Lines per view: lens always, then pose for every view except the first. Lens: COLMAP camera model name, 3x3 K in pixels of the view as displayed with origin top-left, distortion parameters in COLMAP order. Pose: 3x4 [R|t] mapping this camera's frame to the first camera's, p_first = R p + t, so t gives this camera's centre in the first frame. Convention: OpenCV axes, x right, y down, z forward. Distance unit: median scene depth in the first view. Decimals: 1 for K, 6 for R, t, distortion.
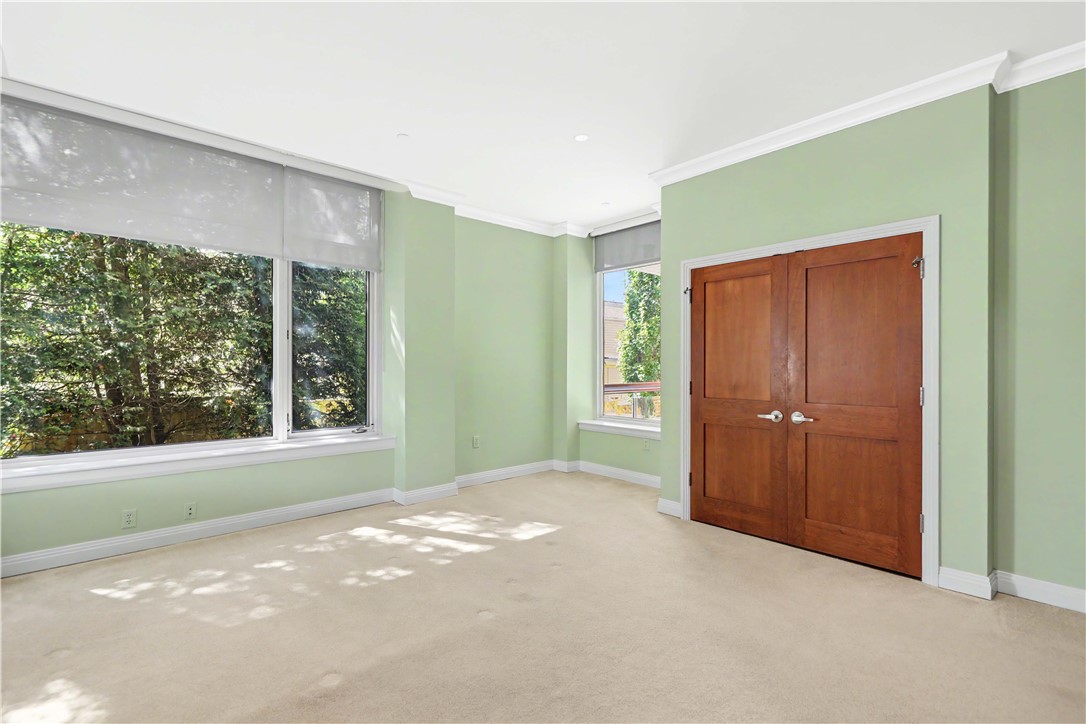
lens RADIAL K [[494.4, 0, 538.0], [0, 494.4, 371.1], [0, 0, 1]] dist [0.000292, 0.000553]
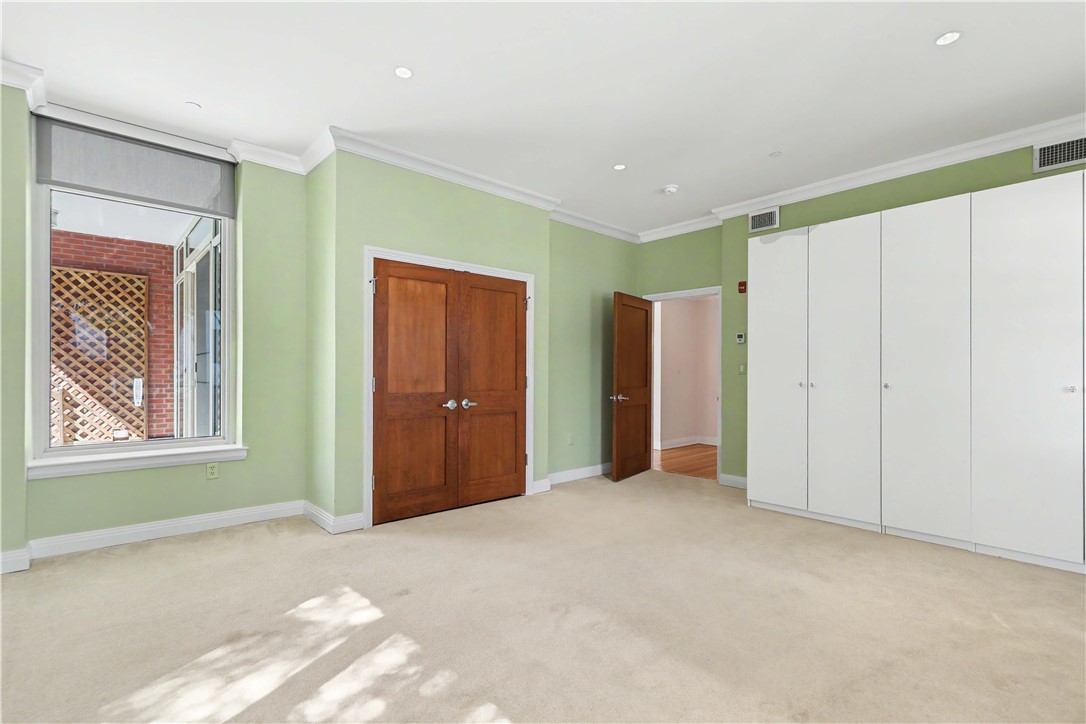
lens RADIAL K [[494.4, 0, 524.5], [0, 494.4, 373.8], [0, 0, 1]] dist [0.000292, 0.000553]
pose [[0.022201, -0.007416, 0.999726, -0.675292], [0.003885, 0.999966, 0.007332, 0.008852], [-0.999746, 0.003721, 0.022229, 0.759397]]
